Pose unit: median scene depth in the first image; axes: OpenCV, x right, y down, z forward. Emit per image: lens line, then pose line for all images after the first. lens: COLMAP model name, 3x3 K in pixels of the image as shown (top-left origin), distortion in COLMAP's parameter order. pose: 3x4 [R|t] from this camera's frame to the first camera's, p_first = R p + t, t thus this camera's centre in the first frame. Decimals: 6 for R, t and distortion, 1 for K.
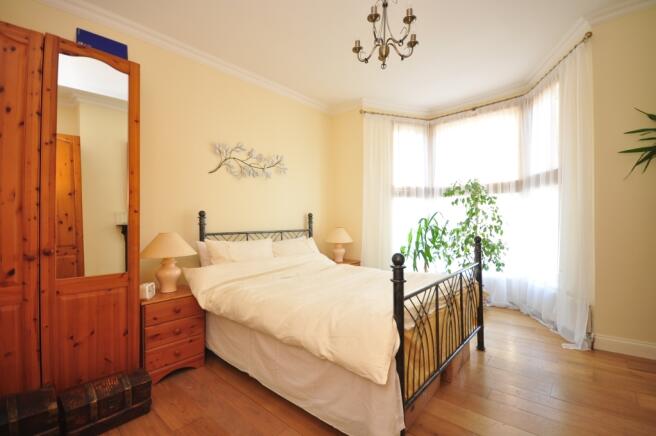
lens RADIAL K [[282.7, 0, 330.0], [0, 282.7, 221.2], [0, 0, 1]] dist [-0.000834, -0.000384]
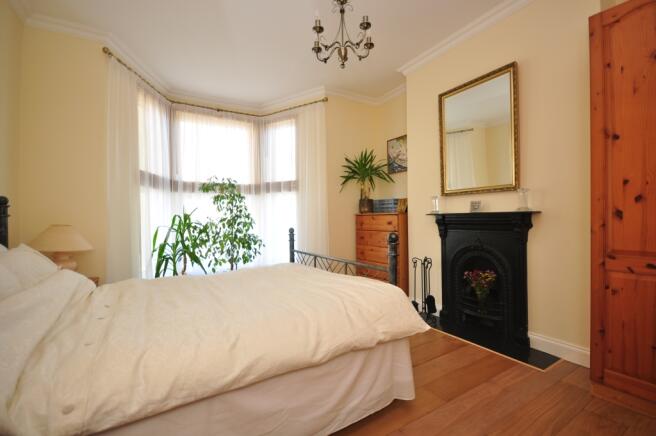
lens RADIAL K [[282.7, 0, 330.0], [0, 282.7, 221.2], [0, 0, 1]] dist [-0.000834, -0.000384]
pose [[0.306574, 0.006749, 0.951823, -0.391368], [0.010982, 0.999883, -0.010627, 0.028008], [-0.951784, 0.013711, 0.306464, 0.334227]]
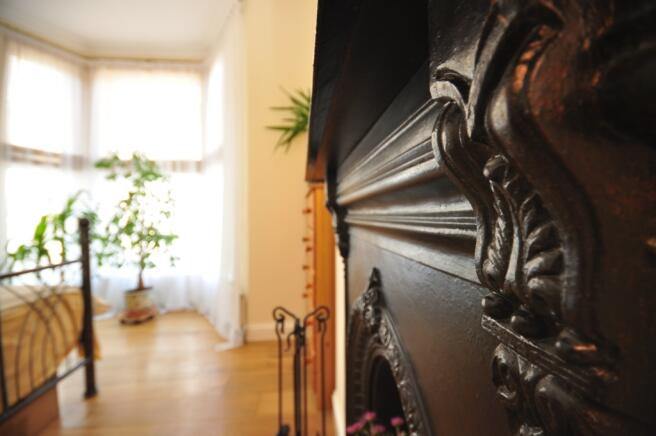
lens RADIAL K [[282.7, 0, 330.0], [0, 282.7, 221.2], [0, 0, 1]] dist [-0.000834, -0.000384]
pose [[0.689950, -0.003563, 0.723848, 0.321494], [0.001029, 0.999992, 0.003941, 0.041596], [-0.723856, -0.001974, 0.689948, 0.120074]]
